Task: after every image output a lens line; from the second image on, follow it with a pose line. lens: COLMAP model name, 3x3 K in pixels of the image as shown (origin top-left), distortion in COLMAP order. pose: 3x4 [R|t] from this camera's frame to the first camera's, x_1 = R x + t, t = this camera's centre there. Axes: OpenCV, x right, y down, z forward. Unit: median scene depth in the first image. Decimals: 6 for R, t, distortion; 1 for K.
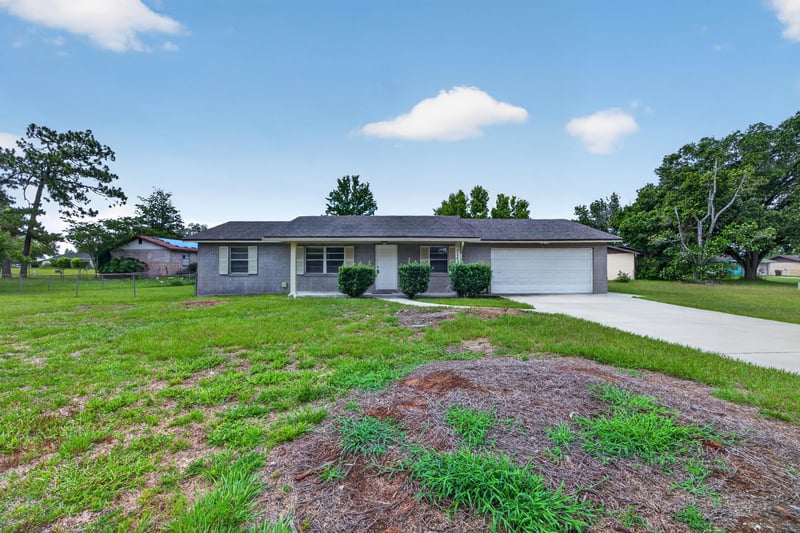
lens RADIAL K [[342.3, 0, 400.0], [0, 342.3, 266.5], [0, 0, 1]] dist [-0.023525, 0.000114]
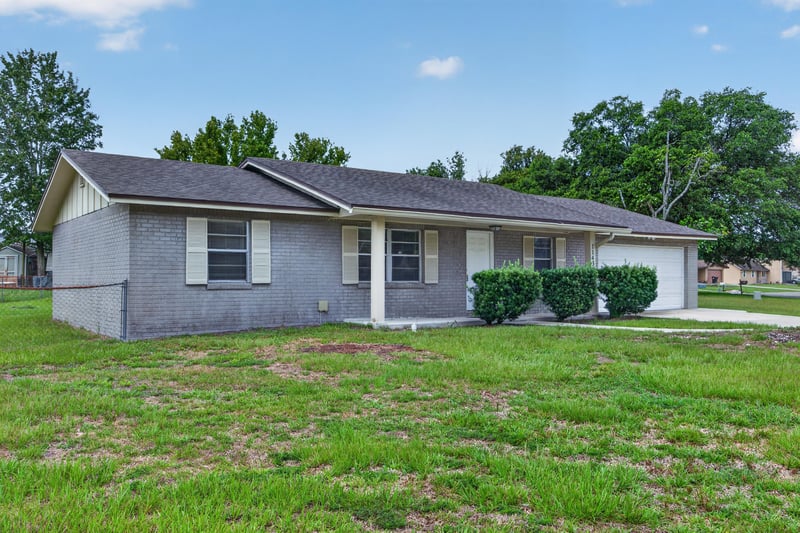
lens RADIAL K [[664.9, 0, 400.0], [0, 664.9, 266.5], [0, 0, 1]] dist [-0.047526, -0.000396]
pose [[0.817981, 0.011908, 0.575122, -0.780323], [-0.013534, 0.999907, -0.001454, -0.000912], [-0.575086, -0.006594, 0.818066, 0.184411]]
